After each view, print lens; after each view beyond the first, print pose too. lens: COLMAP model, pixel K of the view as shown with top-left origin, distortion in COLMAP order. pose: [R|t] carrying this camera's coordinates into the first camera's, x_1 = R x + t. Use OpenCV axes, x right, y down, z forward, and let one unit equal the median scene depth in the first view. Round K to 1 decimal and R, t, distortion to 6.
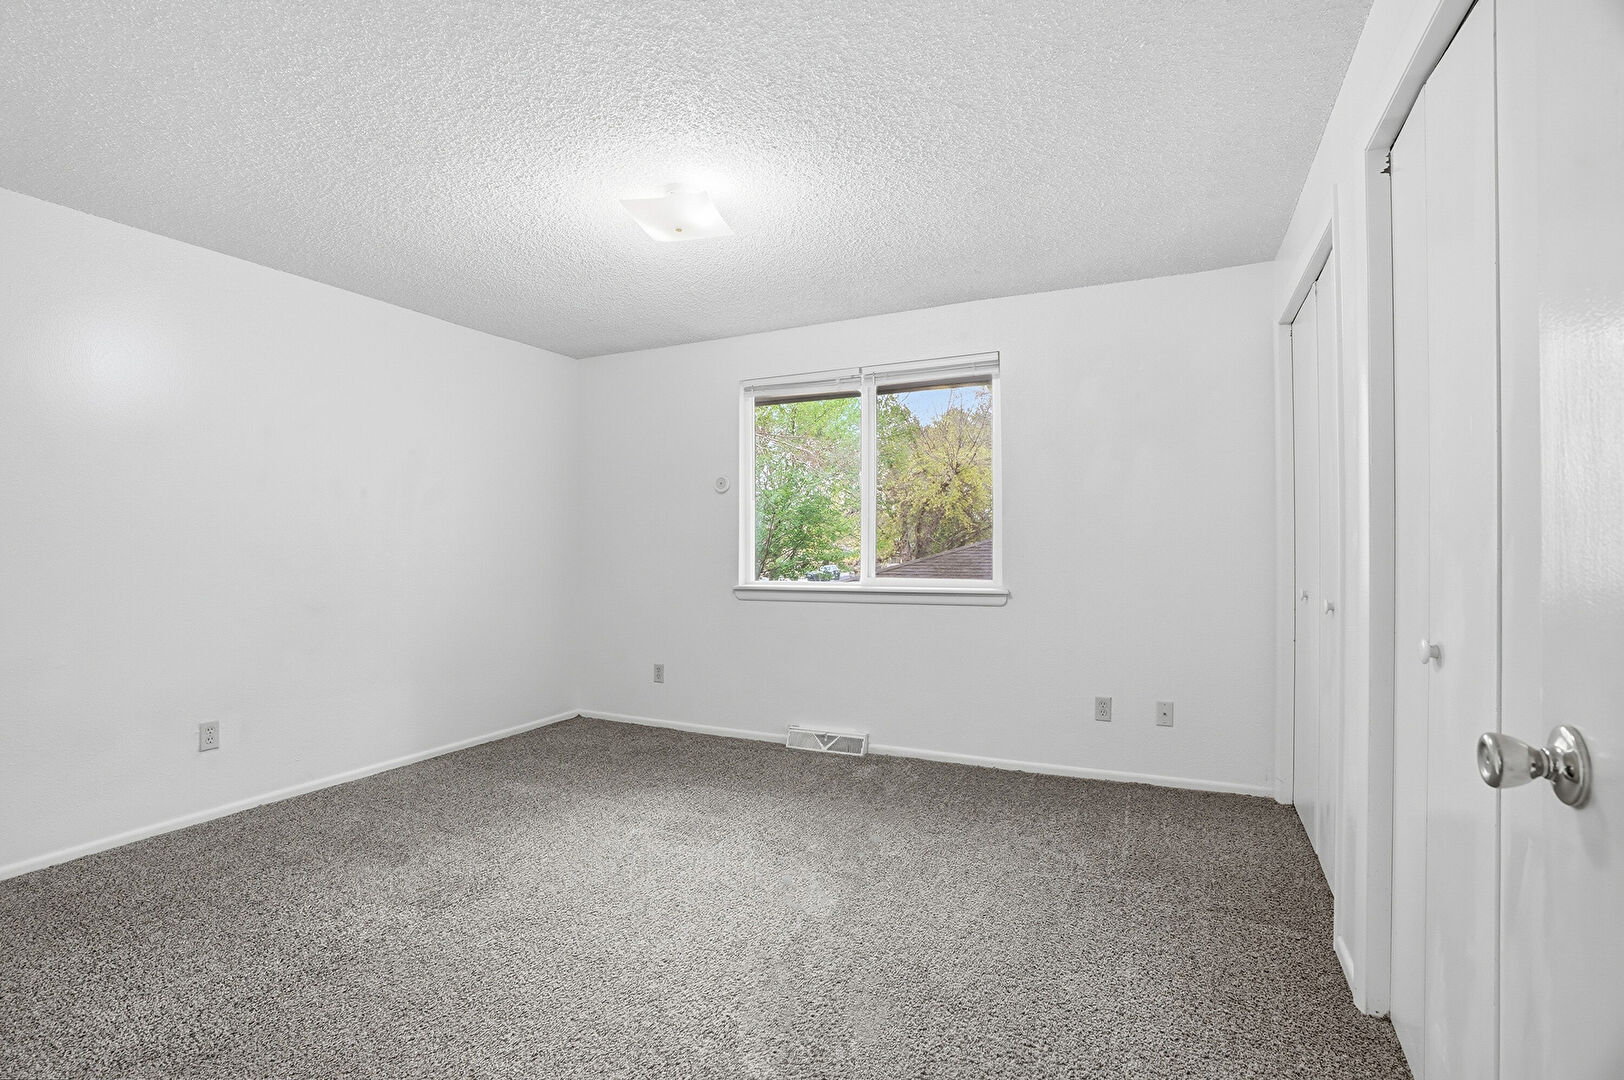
lens RADIAL K [[766.7, 0, 809.7], [0, 766.7, 534.6], [0, 0, 1]] dist [-0.072815, 0.029870]
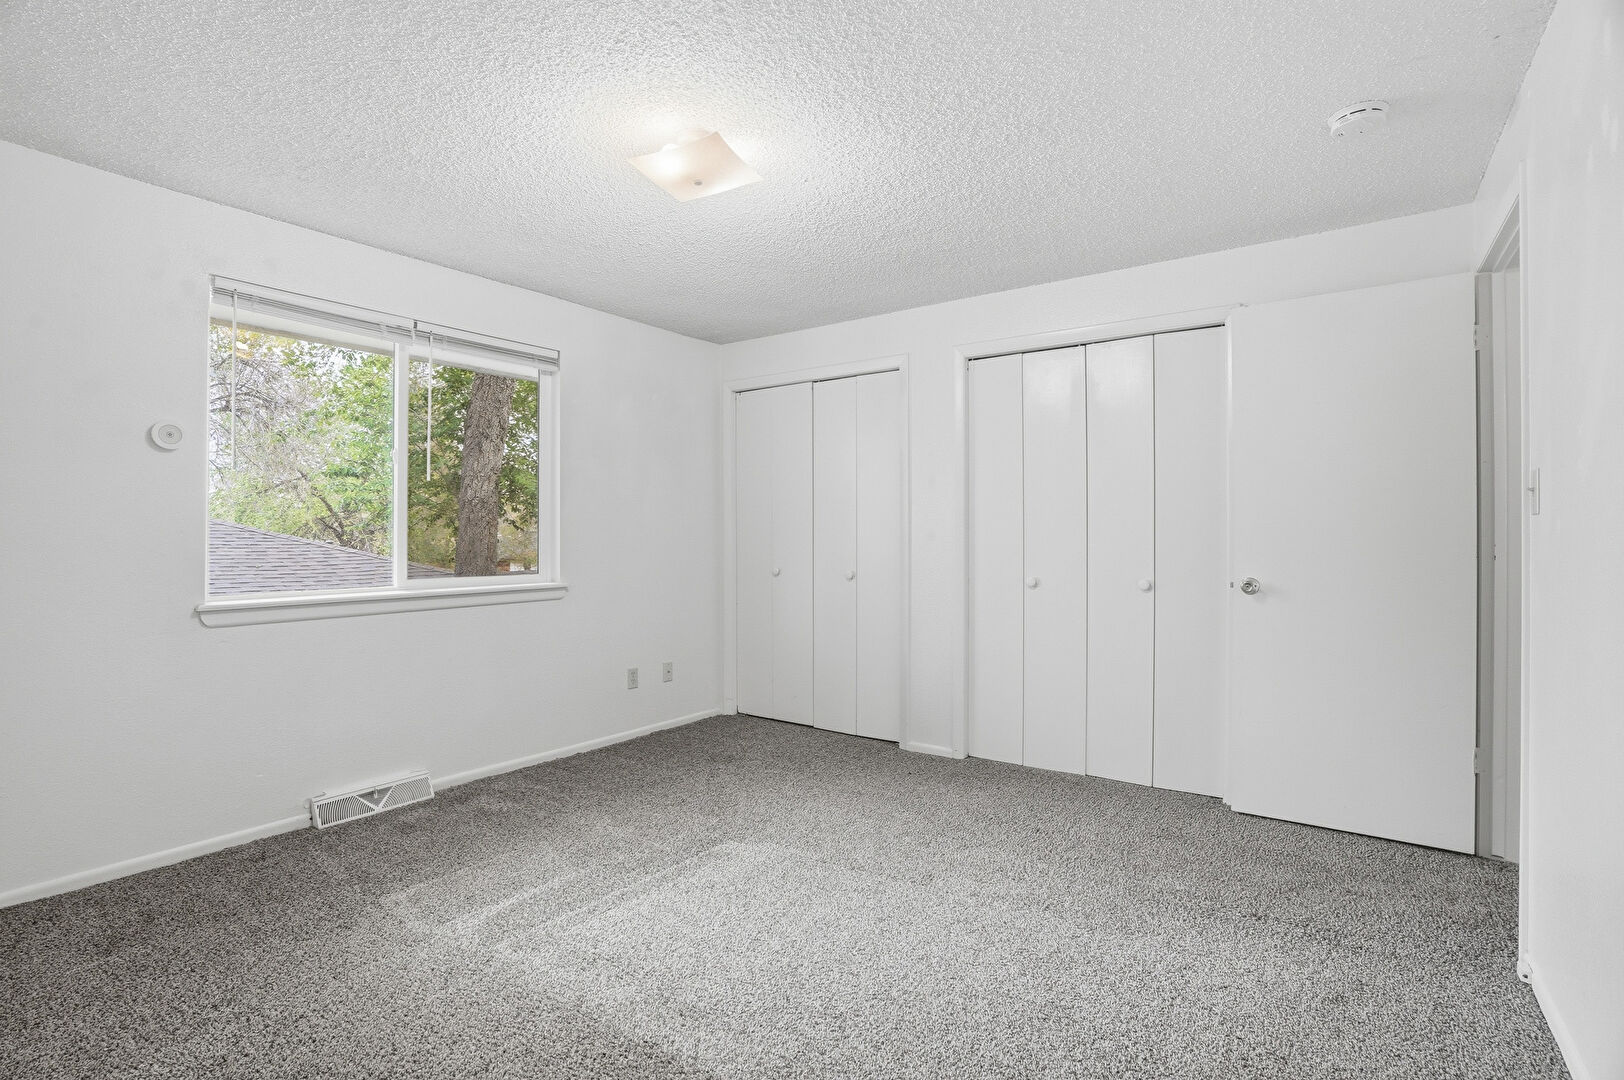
lens RADIAL K [[766.7, 0, 809.7], [0, 766.7, 534.6], [0, 0, 1]] dist [-0.072815, 0.029870]
pose [[0.168018, 0.009023, 0.985743, -0.699983], [-0.013449, 0.999886, -0.006860, 0.008350], [-0.985692, -0.012105, 0.168120, 0.494004]]
